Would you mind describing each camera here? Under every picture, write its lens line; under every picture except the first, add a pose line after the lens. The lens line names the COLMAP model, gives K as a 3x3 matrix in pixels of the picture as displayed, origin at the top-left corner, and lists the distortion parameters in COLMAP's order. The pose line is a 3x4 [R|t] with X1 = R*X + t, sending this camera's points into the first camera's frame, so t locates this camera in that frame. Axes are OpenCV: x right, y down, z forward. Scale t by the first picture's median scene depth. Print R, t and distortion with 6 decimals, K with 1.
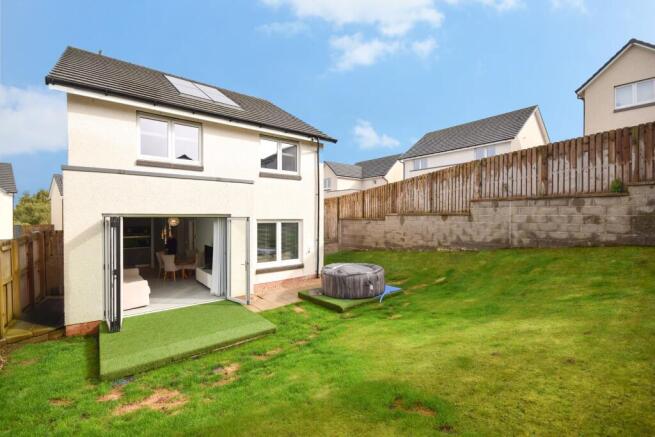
lens RADIAL K [[287.7, 0, 330.4], [0, 287.7, 218.6], [0, 0, 1]] dist [-0.001052, -0.001216]
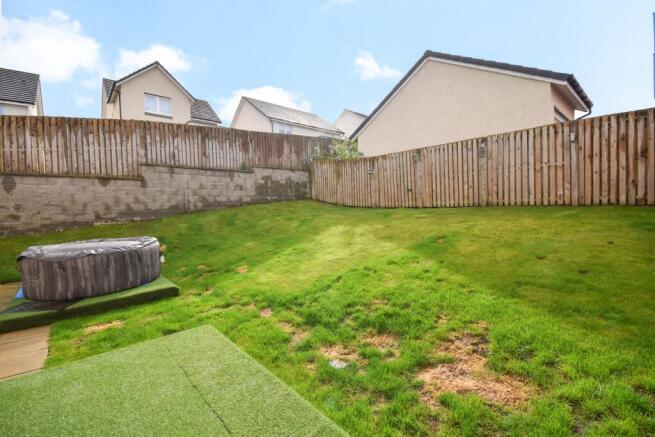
lens RADIAL K [[287.7, 0, 328.5], [0, 287.7, 217.8], [0, 0, 1]] dist [-0.001052, -0.001216]
pose [[-0.050798, -0.028275, 0.998309, -0.466797], [0.039761, 0.998749, 0.030310, 0.106421], [-0.997917, 0.041233, -0.049610, 0.503616]]
